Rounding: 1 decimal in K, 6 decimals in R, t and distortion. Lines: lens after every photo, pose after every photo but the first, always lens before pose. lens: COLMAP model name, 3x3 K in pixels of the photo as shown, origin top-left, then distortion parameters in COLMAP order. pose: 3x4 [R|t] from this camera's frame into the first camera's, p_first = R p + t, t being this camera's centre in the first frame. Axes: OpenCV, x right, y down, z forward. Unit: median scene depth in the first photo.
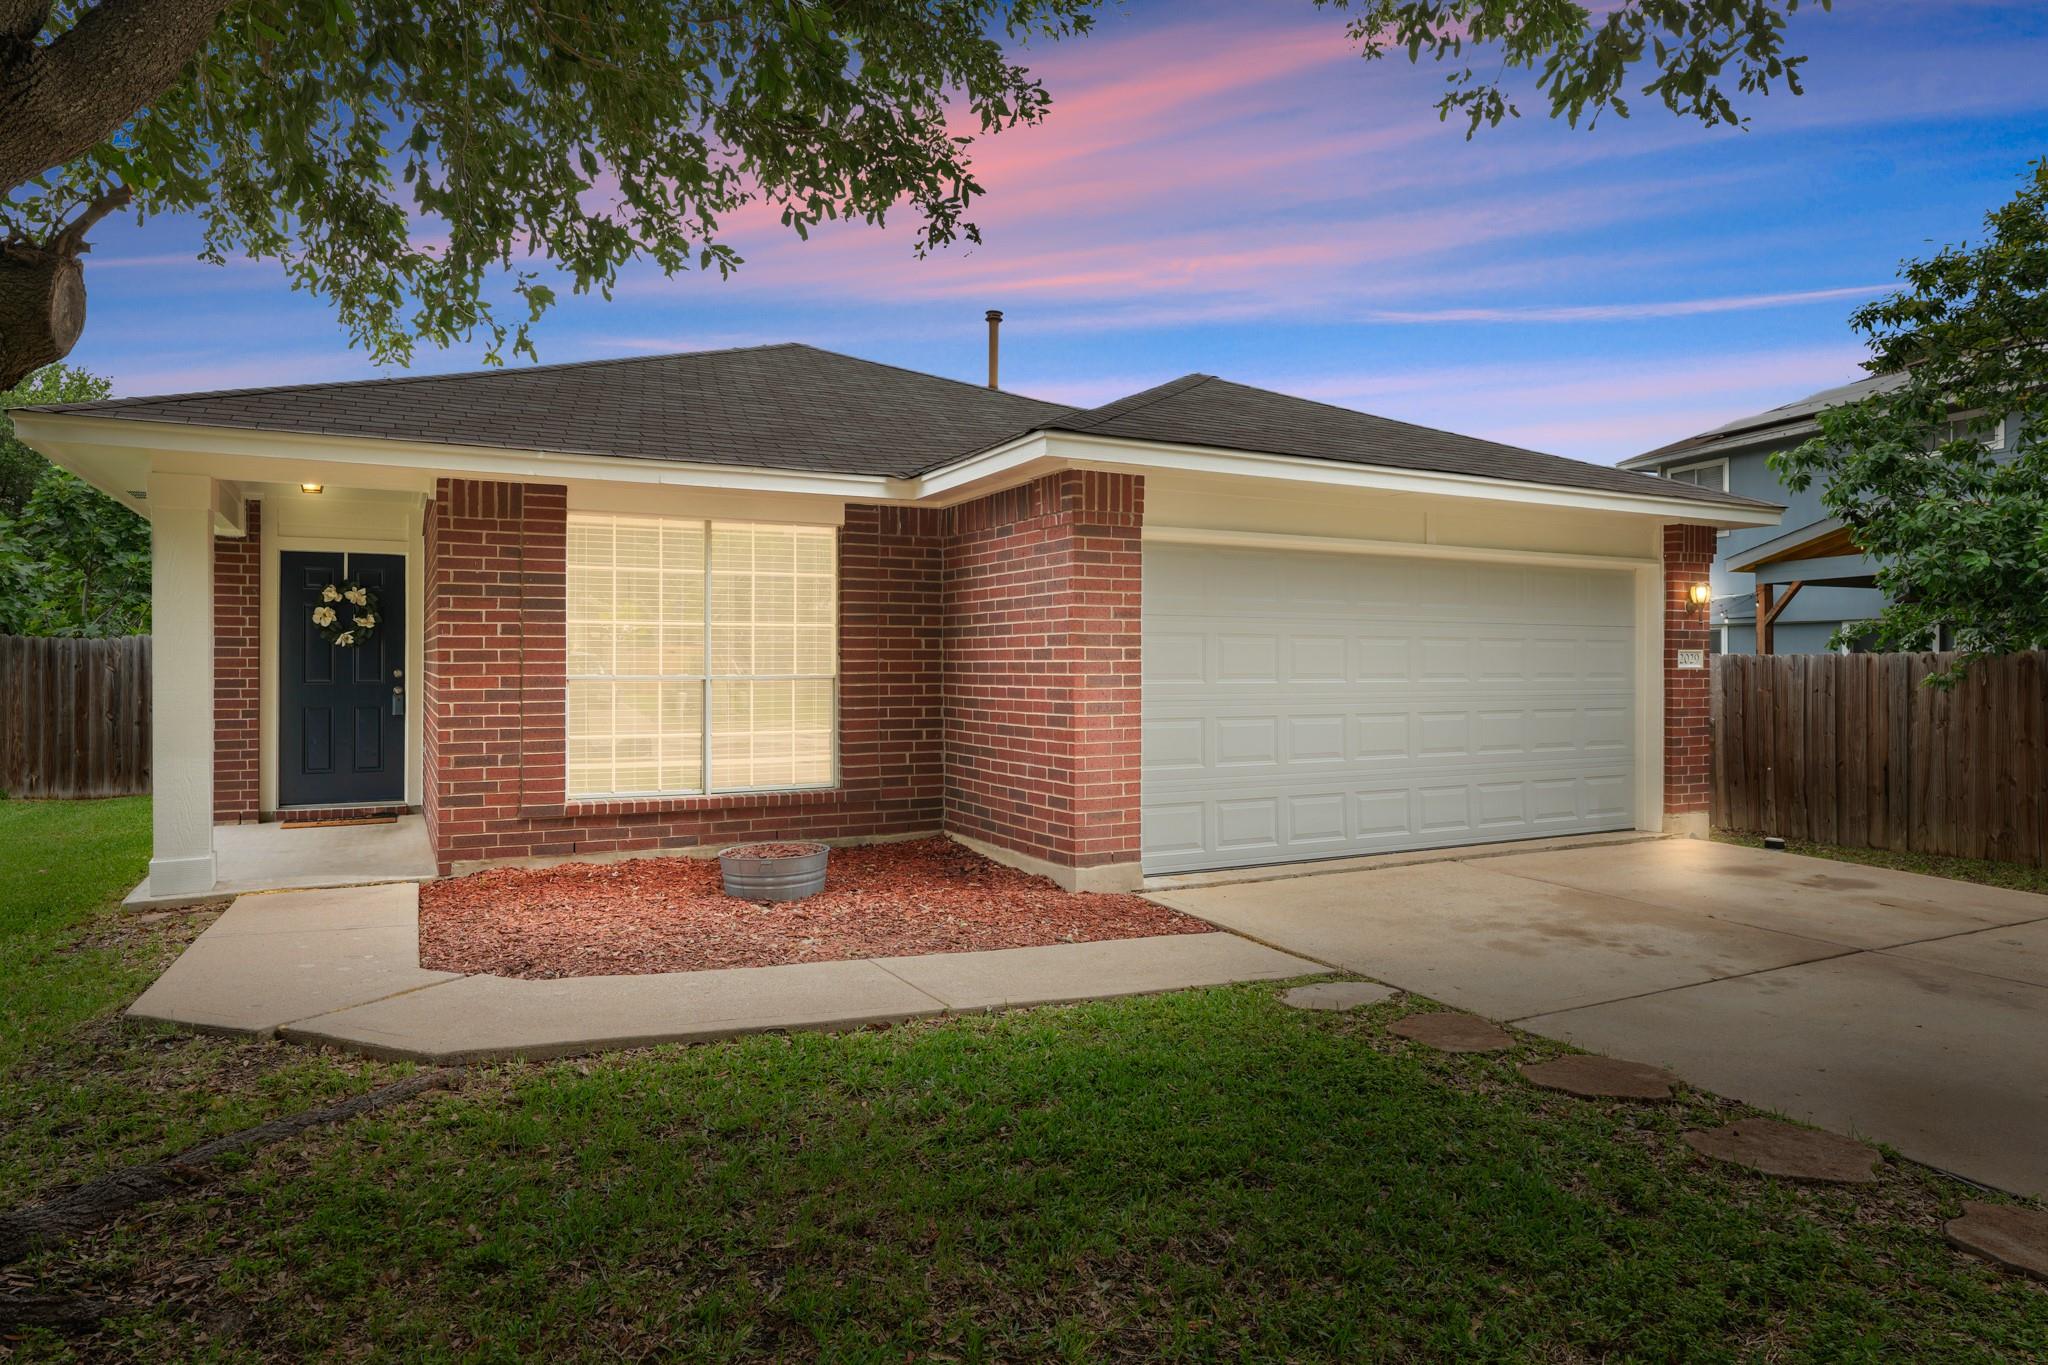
lens RADIAL K [[1234.7, 0, 1023.7], [0, 1234.7, 669.2], [0, 0, 1]] dist [-0.001297, 0.002779]
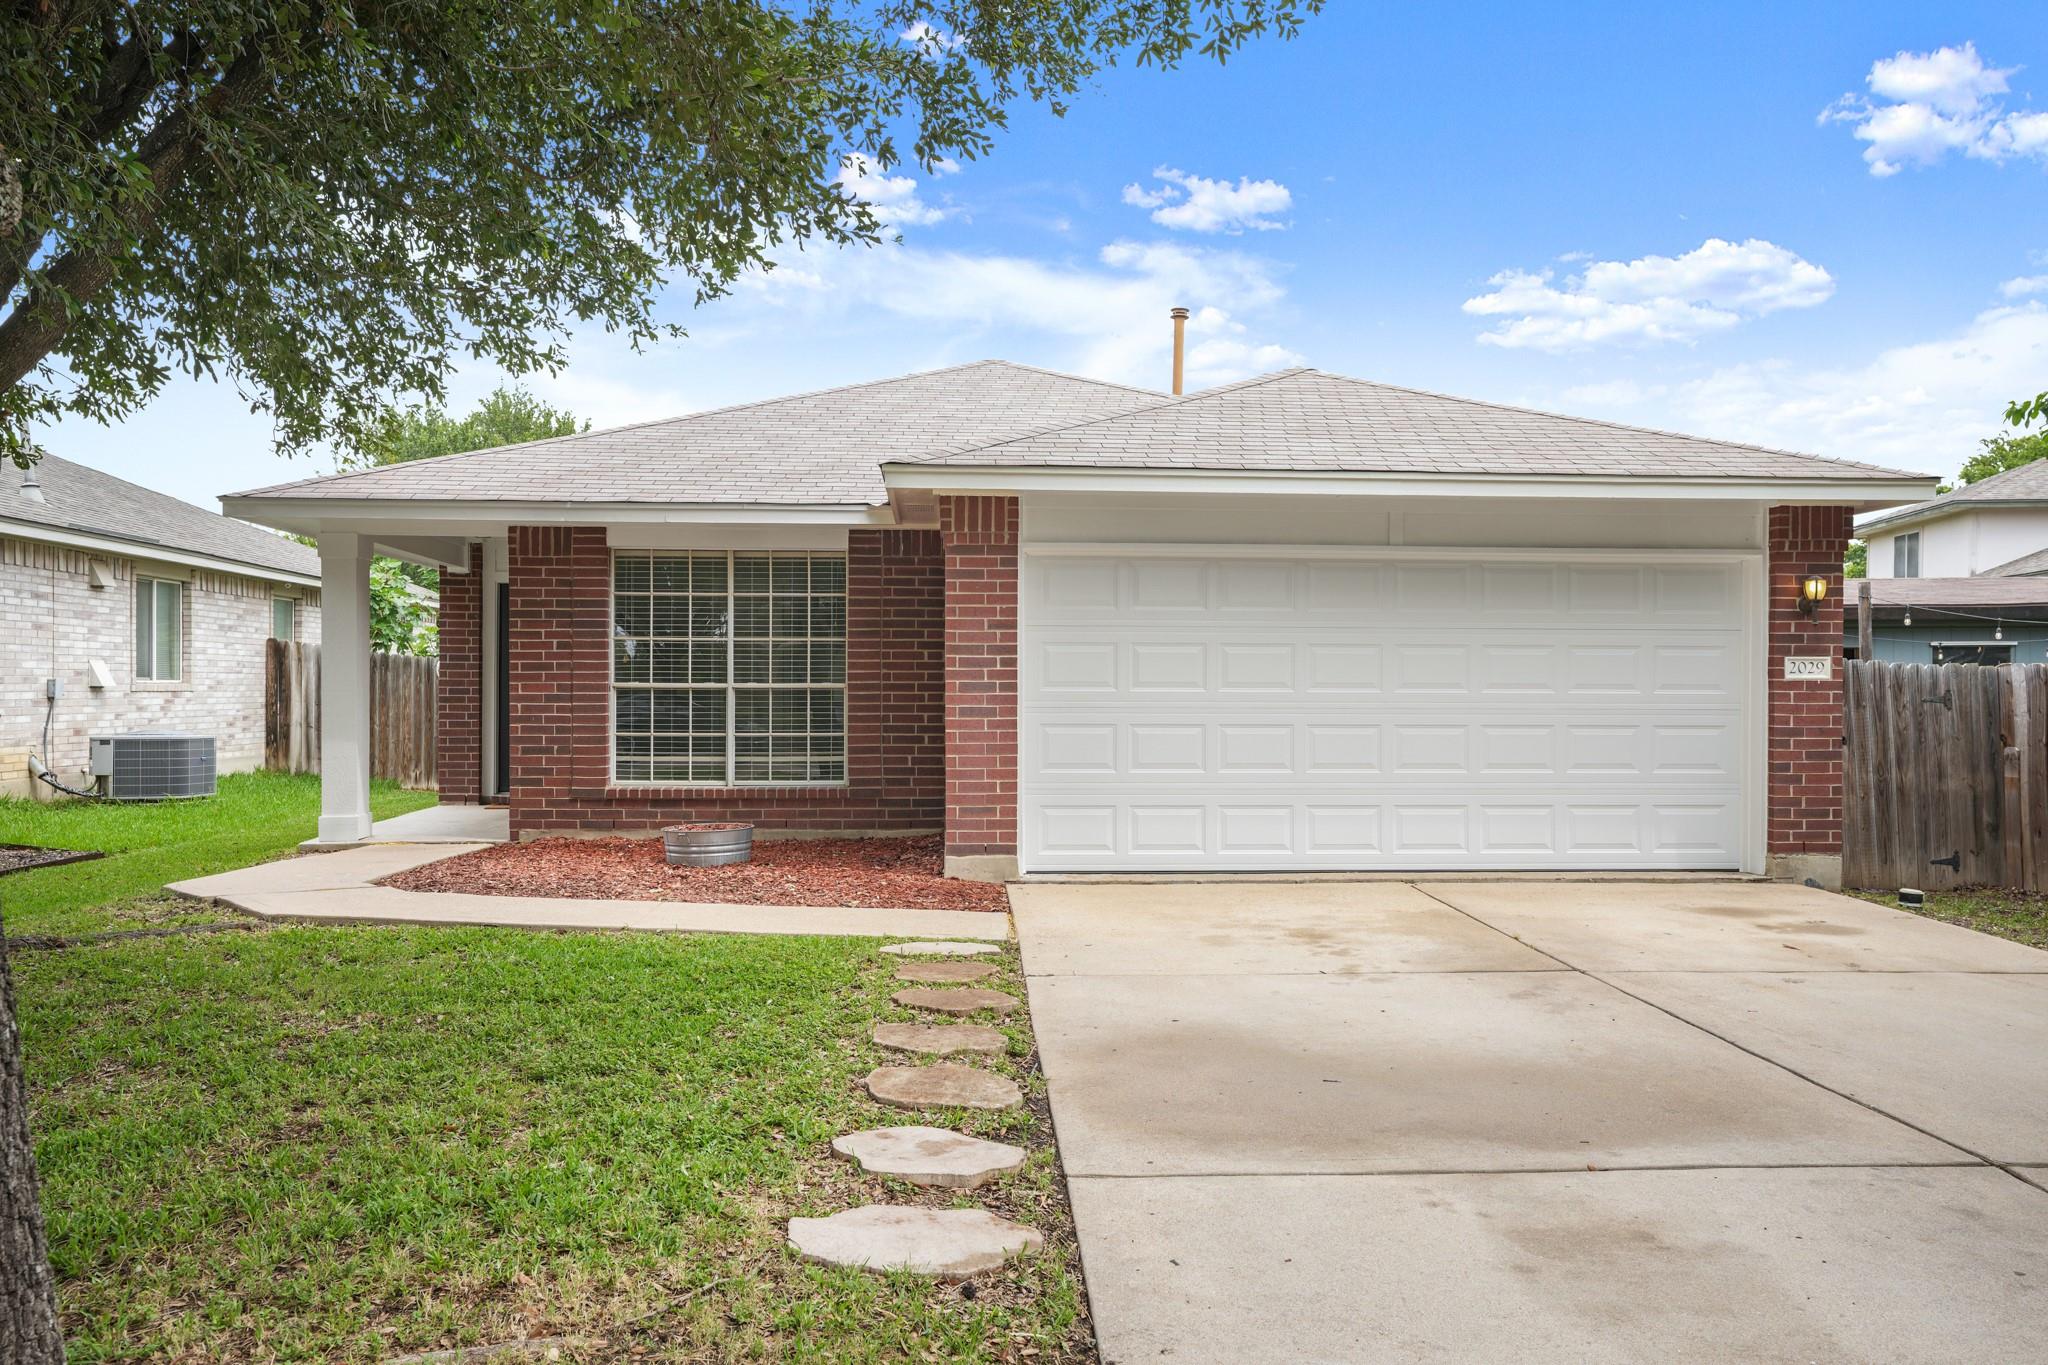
lens RADIAL K [[1494.9, 0, 1022.8], [0, 1494.9, 694.3], [0, 0, 1]] dist [0.036316, 0.007862]
pose [[0.910847, 0.003716, -0.412727, 0.614816], [-0.004091, 0.999992, -0.000026, 0.014964], [0.412724, 0.001712, 0.910855, -0.179427]]
